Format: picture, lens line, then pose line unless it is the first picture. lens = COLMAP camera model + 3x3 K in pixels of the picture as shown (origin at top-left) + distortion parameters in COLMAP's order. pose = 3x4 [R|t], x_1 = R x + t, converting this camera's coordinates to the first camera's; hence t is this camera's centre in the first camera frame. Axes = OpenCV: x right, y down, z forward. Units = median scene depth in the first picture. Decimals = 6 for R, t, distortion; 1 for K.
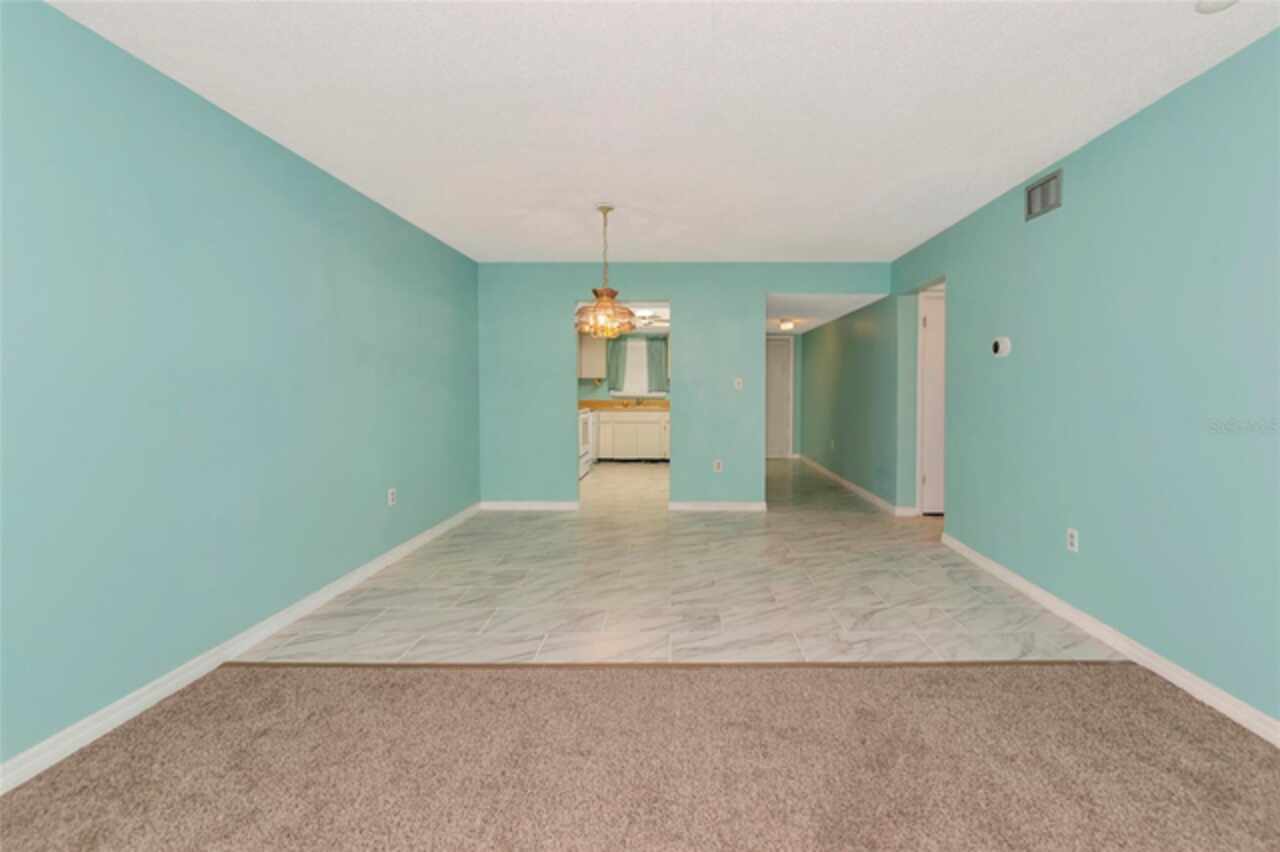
lens RADIAL K [[524.3, 0, 680.3], [0, 524.3, 401.3], [0, 0, 1]] dist [0.000743, 0.000057]
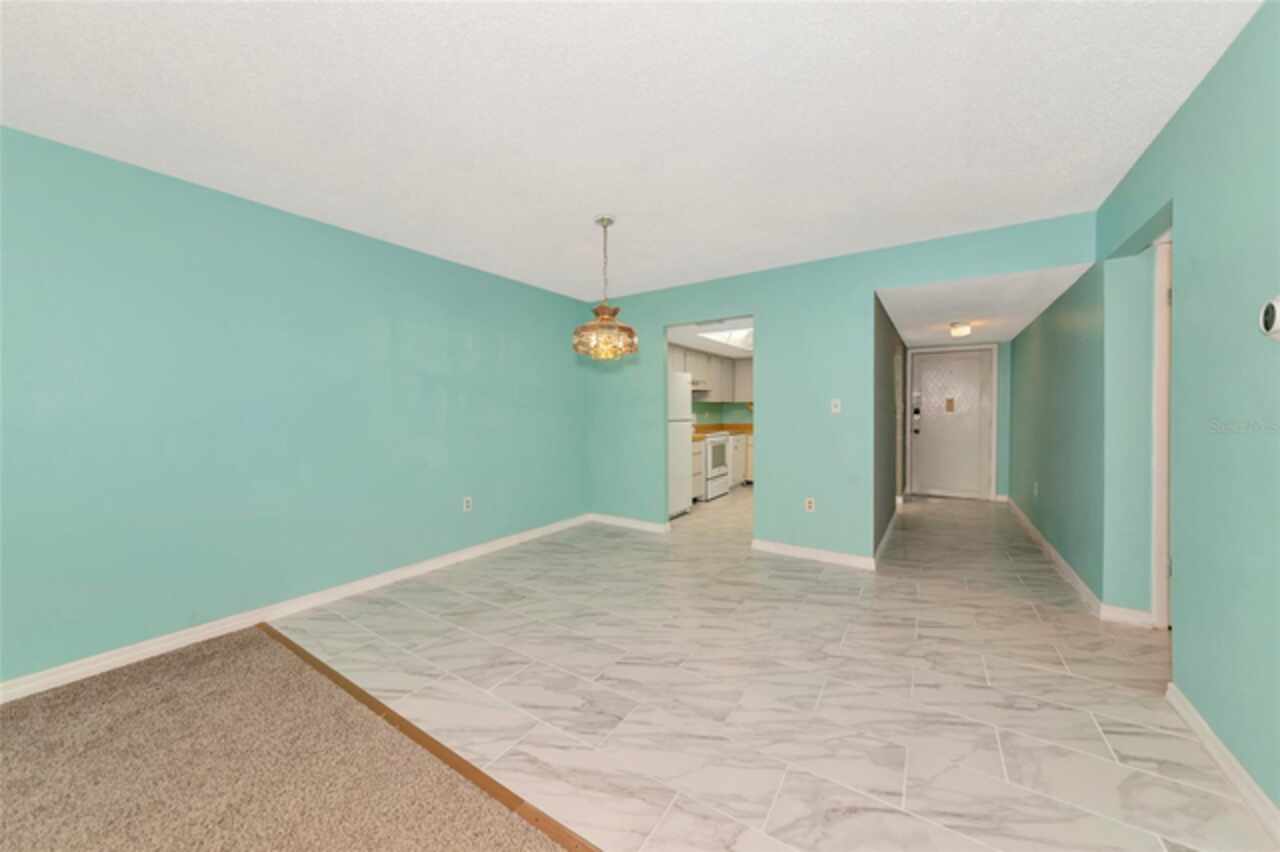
lens RADIAL K [[447.0, 0, 640.6], [0, 447.0, 415.8], [0, 0, 1]] dist [-0.000454, -0.000070]
pose [[0.834491, 0.000327, -0.551022, 0.258441], [-0.008961, 0.999876, -0.012979, -0.007486], [0.550949, 0.015768, 0.834390, 0.274891]]
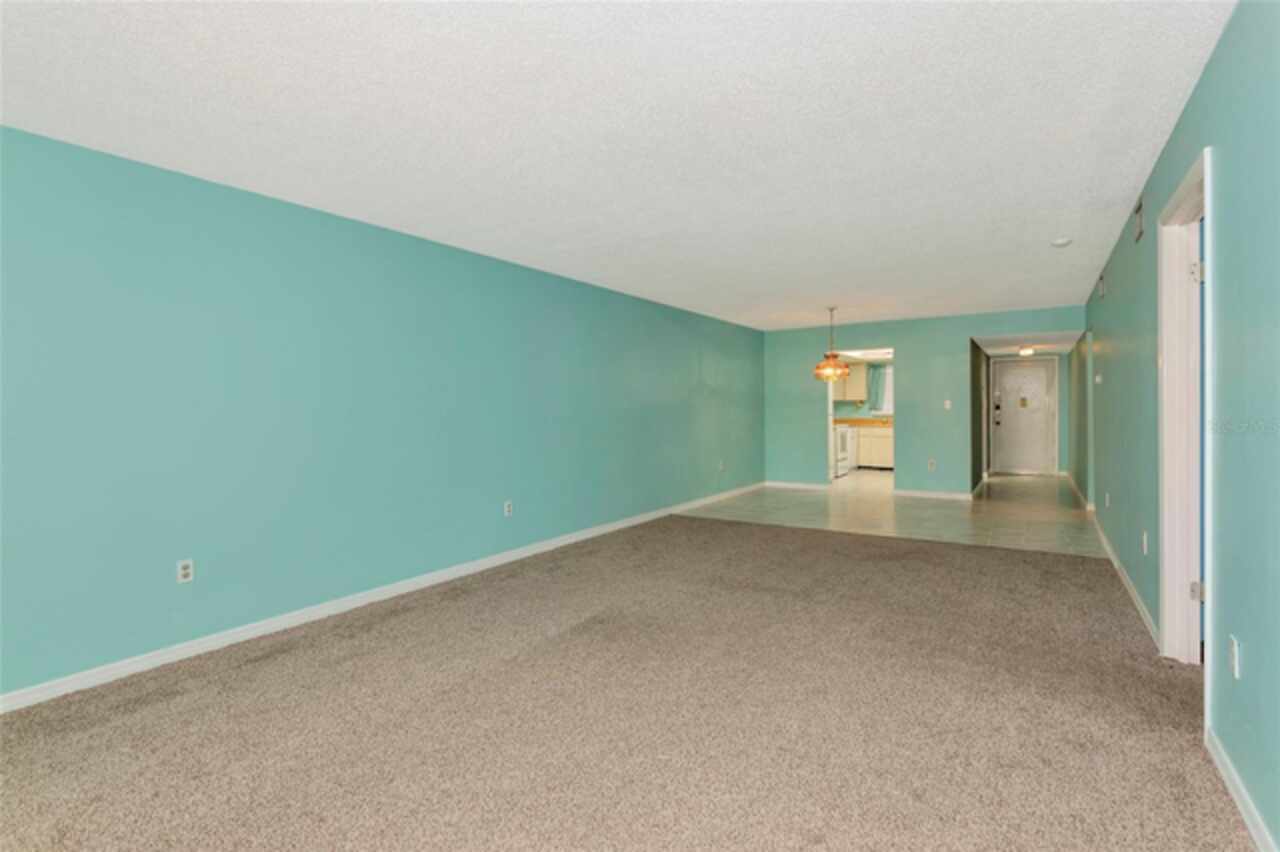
lens RADIAL K [[579.7, 0, 605.5], [0, 579.7, 411.3], [0, 0, 1]] dist [-0.047988, -0.000156]
pose [[0.802320, -0.006632, -0.596857, 0.297752], [-0.005054, 0.999827, -0.017904, 0.015119], [0.596873, 0.017381, 0.802147, -0.754145]]
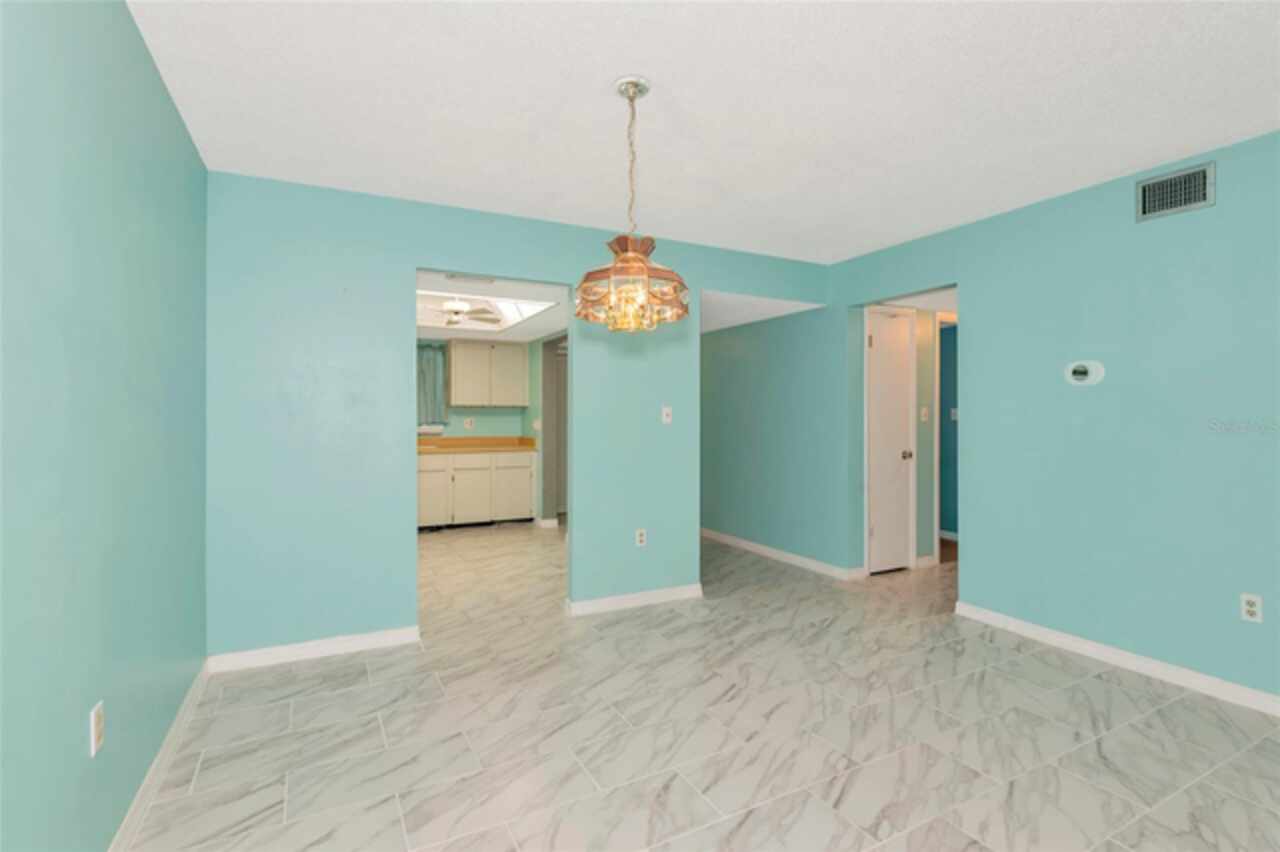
lens RADIAL K [[604.5, 0, 640.2], [0, 604.5, 415.7], [0, 0, 1]] dist [0.000671, -0.001159]
pose [[0.884068, 0.001057, 0.467358, -0.310960], [0.011505, 0.999645, -0.024024, -0.014999], [-0.467217, 0.026616, 0.883742, 0.341156]]
